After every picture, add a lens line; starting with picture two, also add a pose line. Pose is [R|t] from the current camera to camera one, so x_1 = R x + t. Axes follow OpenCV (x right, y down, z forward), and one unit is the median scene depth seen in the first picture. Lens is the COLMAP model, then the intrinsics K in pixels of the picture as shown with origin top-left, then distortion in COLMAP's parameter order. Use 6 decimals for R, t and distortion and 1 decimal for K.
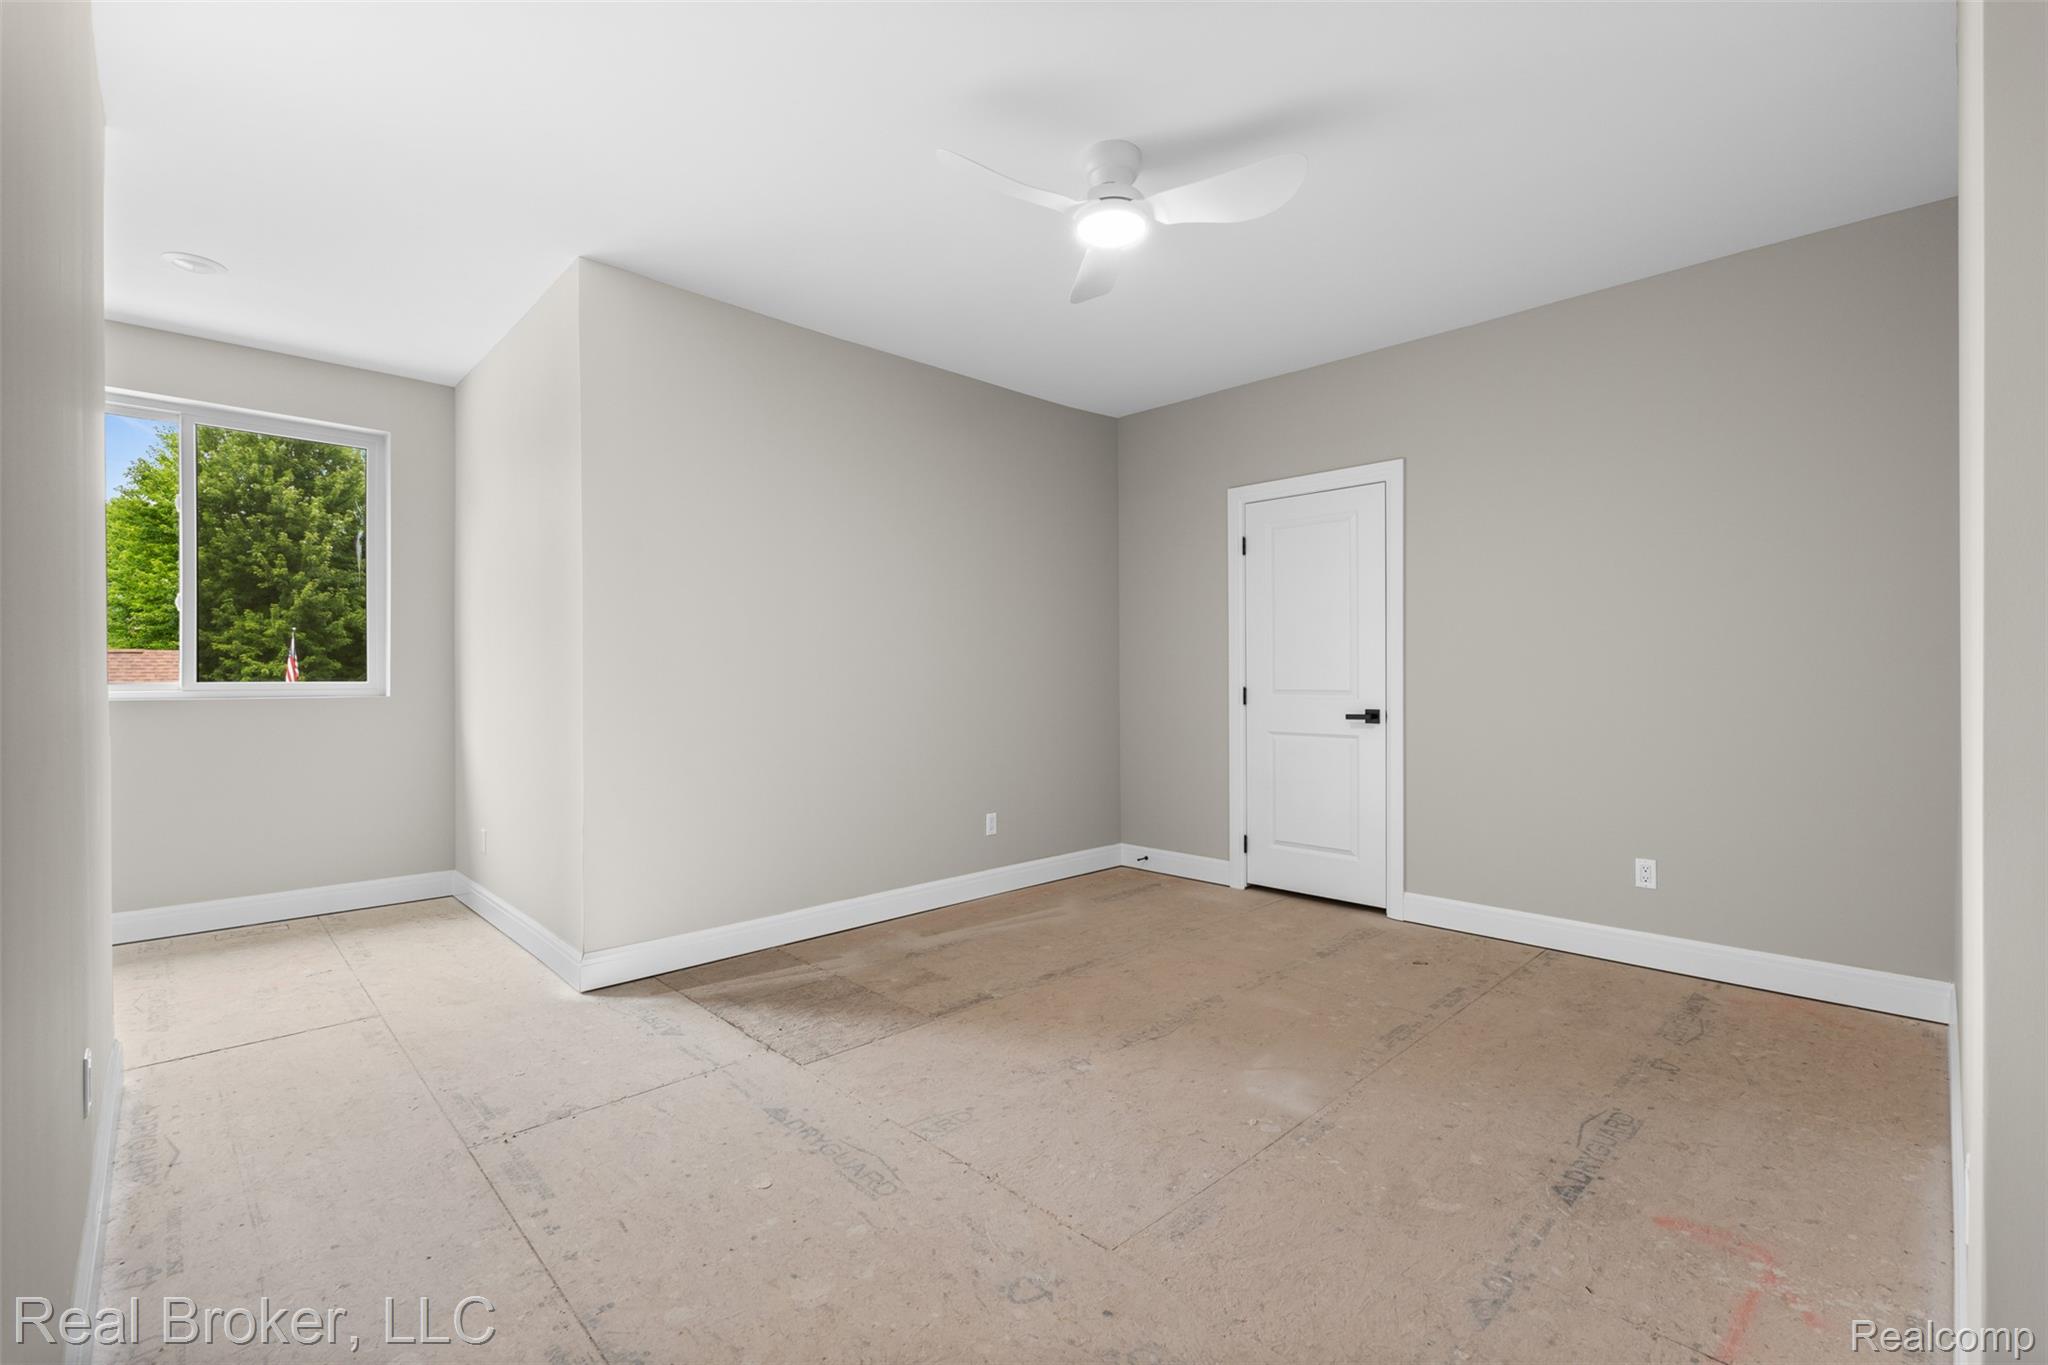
lens RADIAL K [[898.5, 0, 1024.0], [0, 898.5, 682.5], [0, 0, 1]] dist [-0.000811, -0.000317]
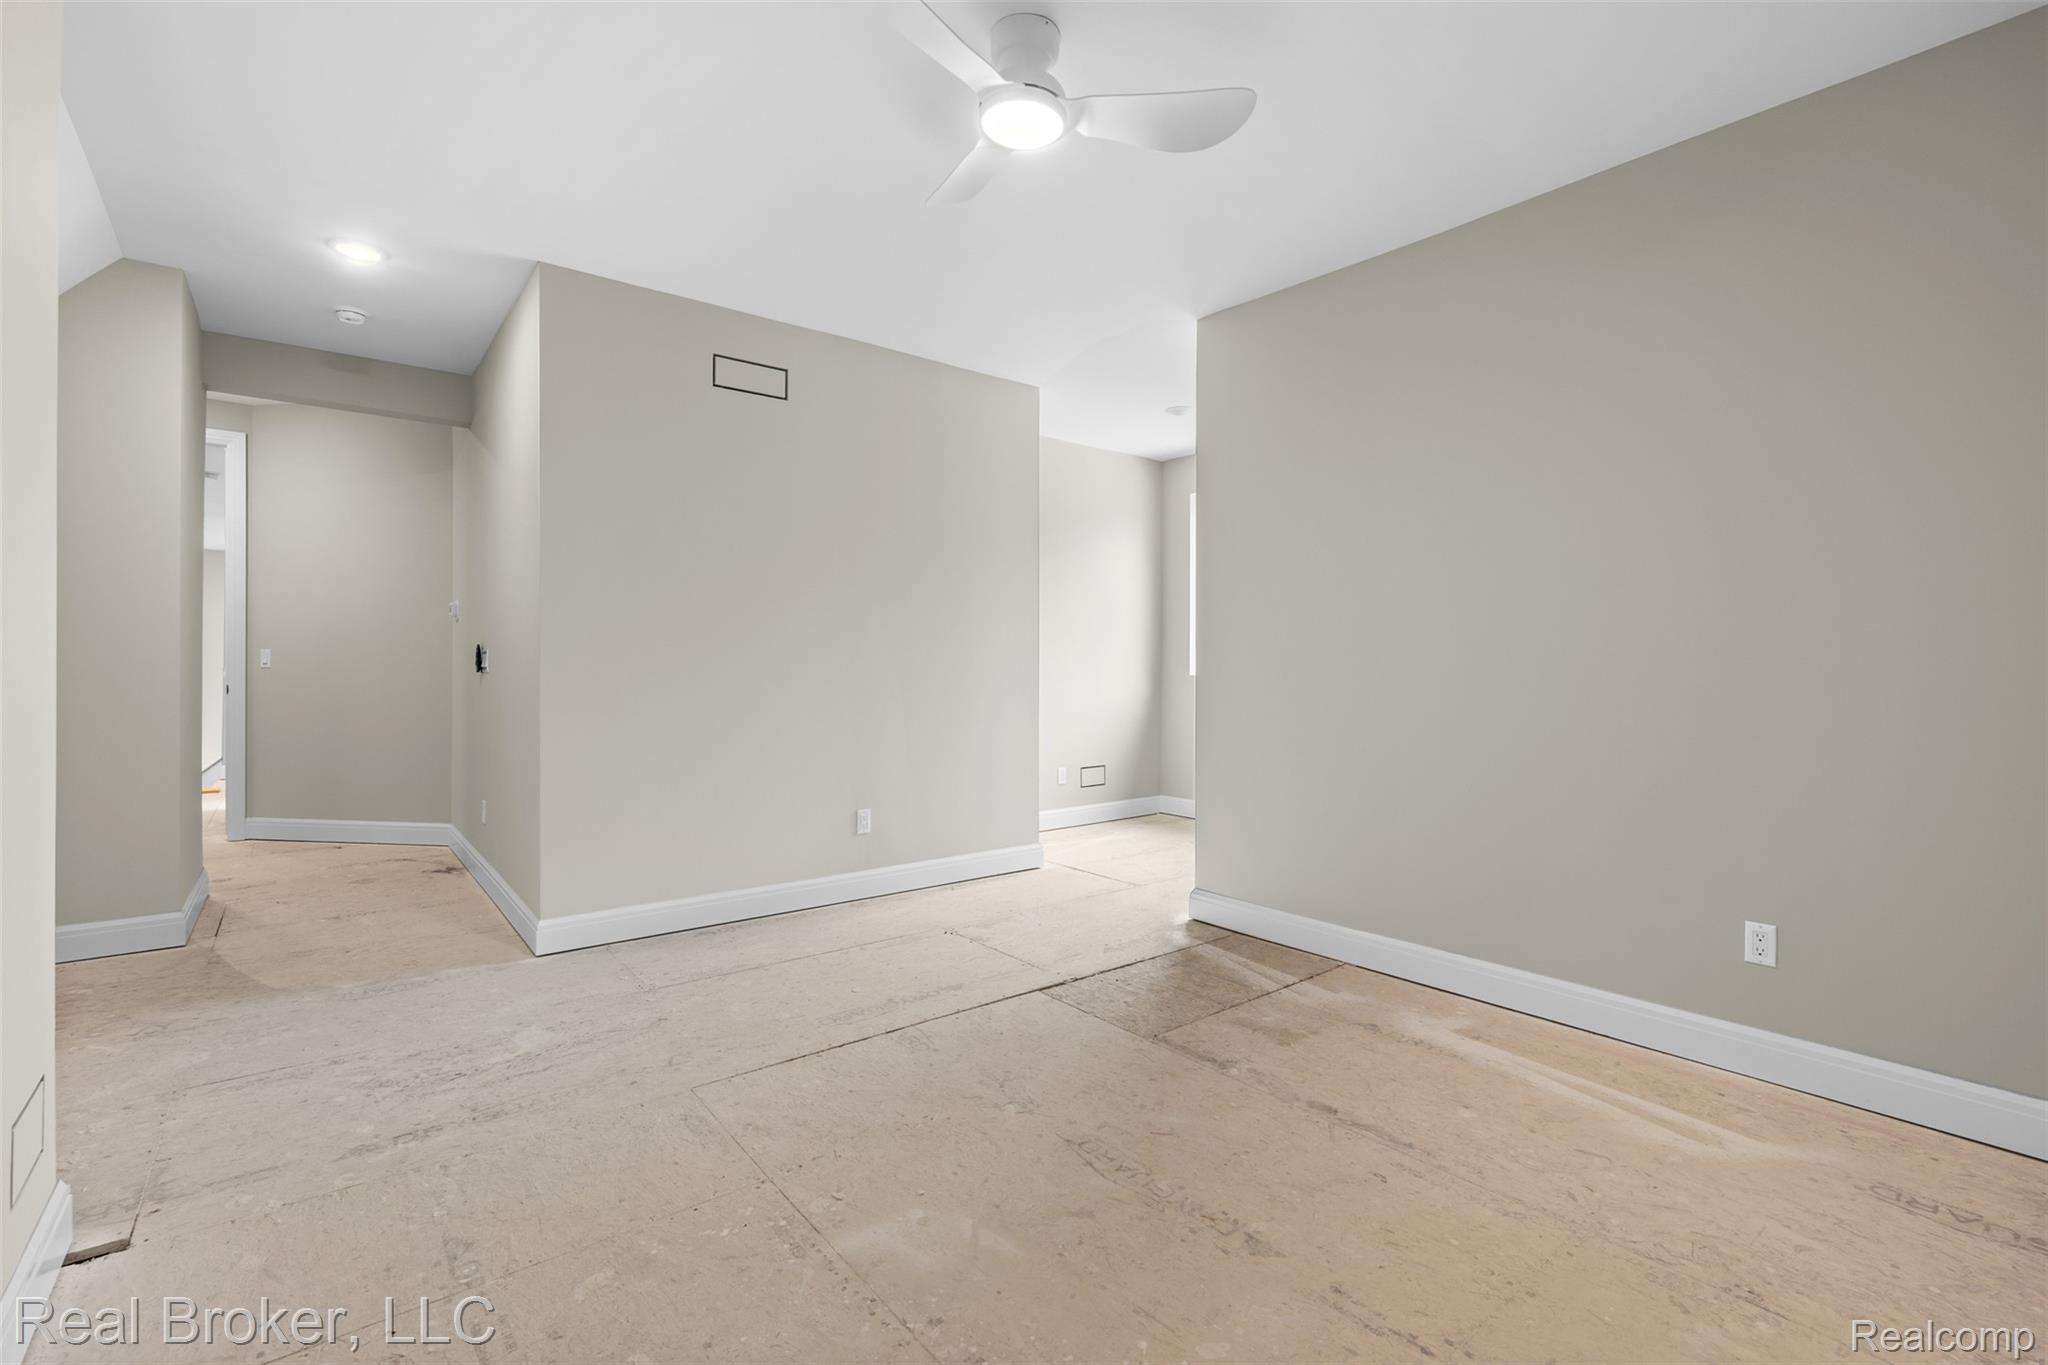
lens RADIAL K [[898.5, 0, 1024.0], [0, 898.5, 682.5], [0, 0, 1]] dist [-0.000811, -0.000317]
pose [[-0.095184, 0.021758, -0.995222, 0.755139], [-0.008760, 0.999704, 0.022694, -0.005643], [0.995421, 0.010878, -0.094965, 0.888771]]
